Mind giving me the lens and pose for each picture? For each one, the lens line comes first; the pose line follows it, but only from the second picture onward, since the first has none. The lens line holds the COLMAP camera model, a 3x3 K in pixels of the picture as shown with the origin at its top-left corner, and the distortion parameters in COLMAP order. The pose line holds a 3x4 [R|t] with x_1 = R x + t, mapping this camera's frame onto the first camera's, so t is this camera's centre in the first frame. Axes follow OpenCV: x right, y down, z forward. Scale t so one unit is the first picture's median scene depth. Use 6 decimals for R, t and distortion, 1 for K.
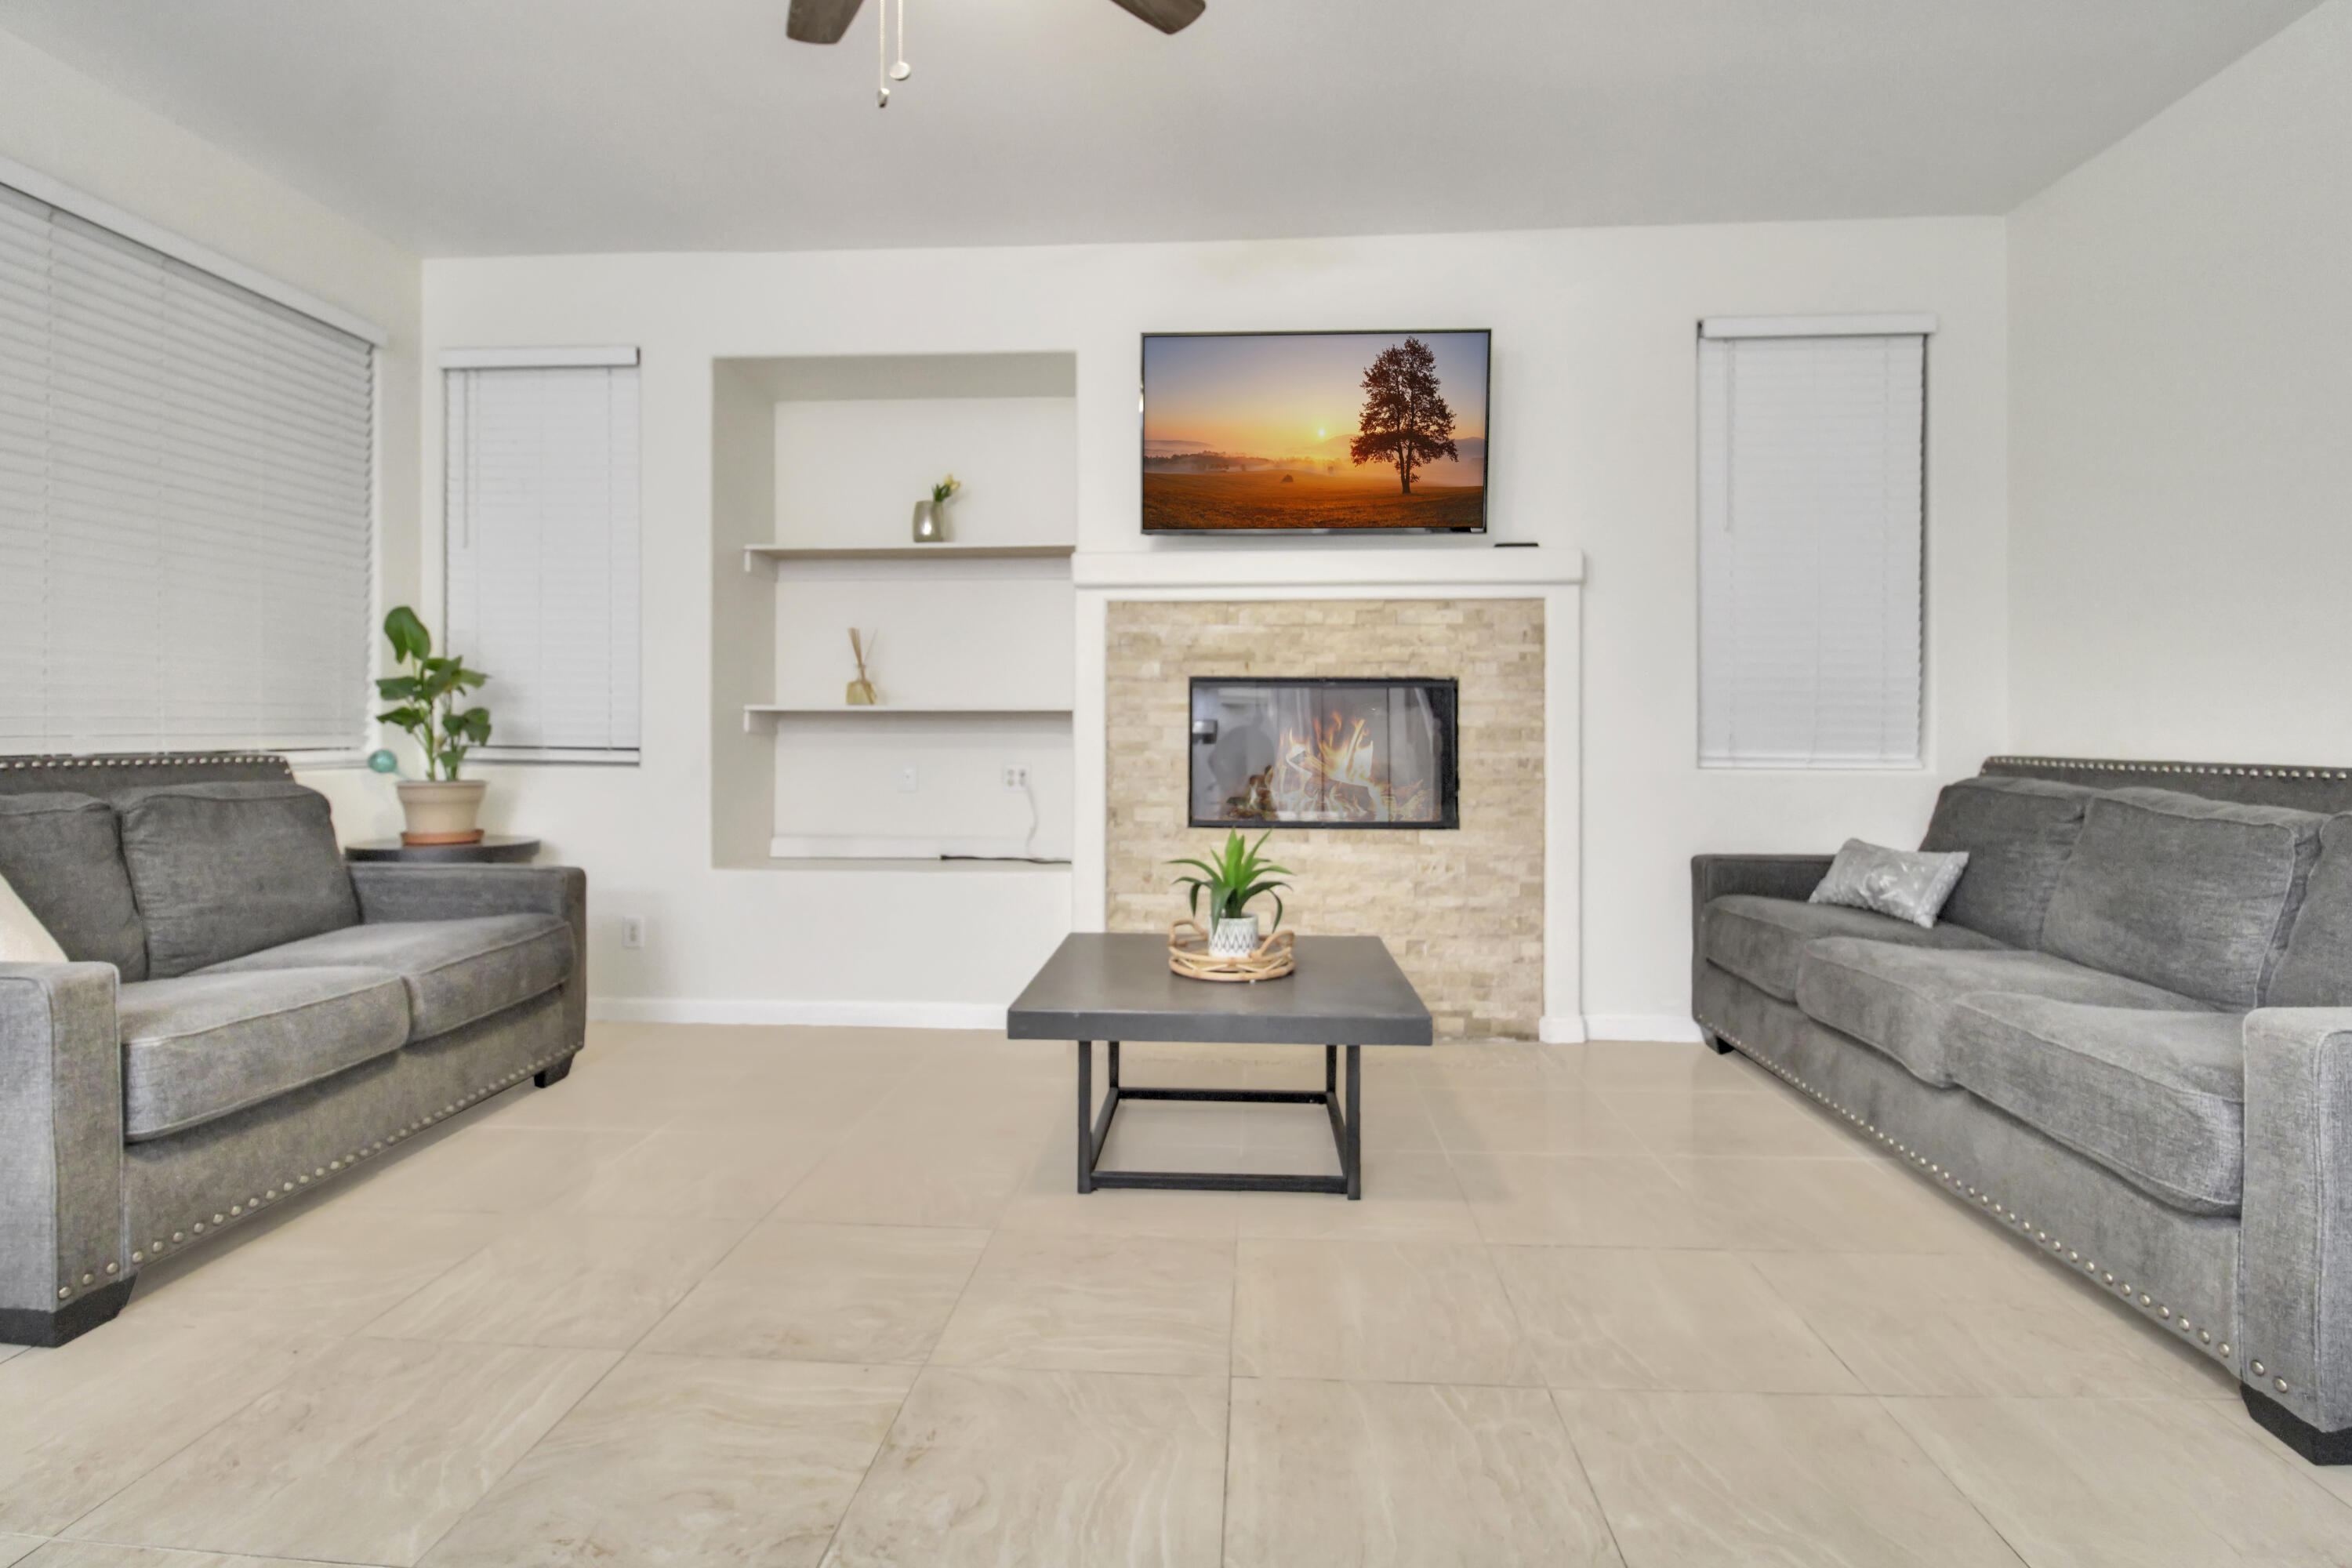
lens RADIAL K [[1164.7, 0, 1152.9], [0, 1164.7, 713.3], [0, 0, 1]] dist [-0.003964, -0.010011]
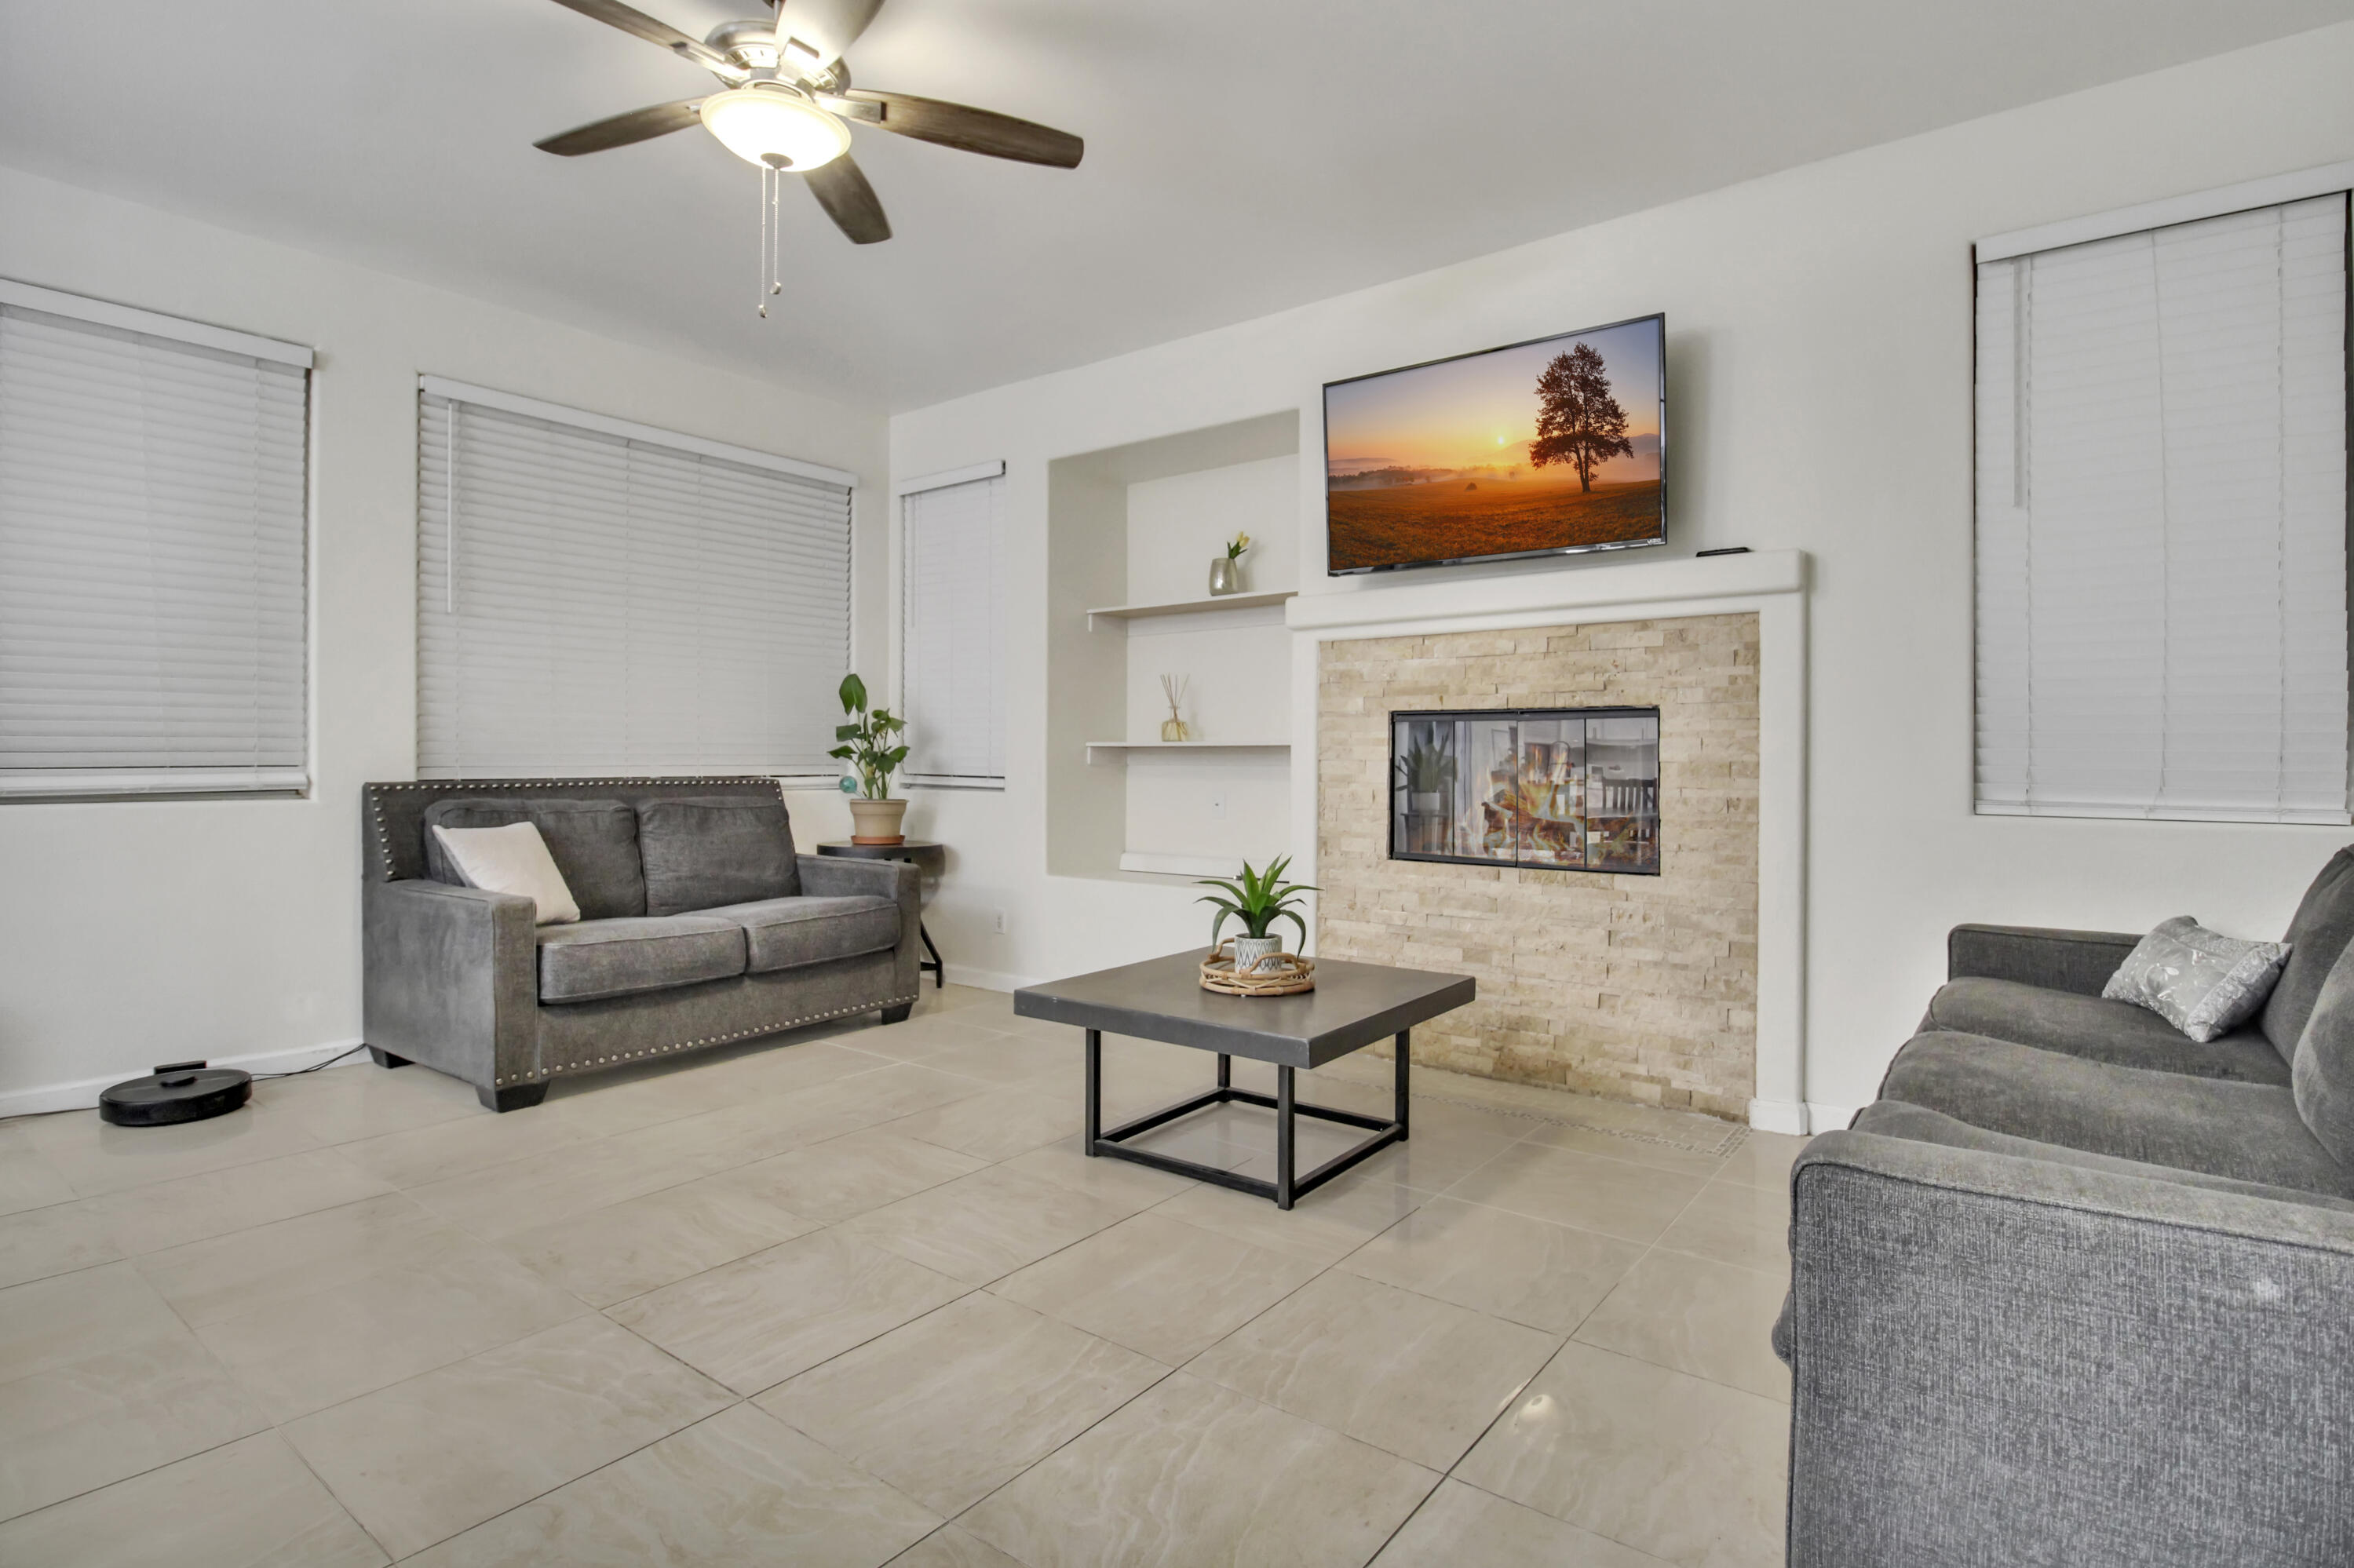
lens RADIAL K [[1165.6, 0, 1165.7], [0, 1165.6, 762.5], [0, 0, 1]] dist [-0.003964, -0.010011]
pose [[0.829394, 0.002195, -0.558660, 0.453398], [0.005796, 0.999905, 0.012533, -0.000714], [0.558634, -0.013633, 0.829302, 0.046704]]
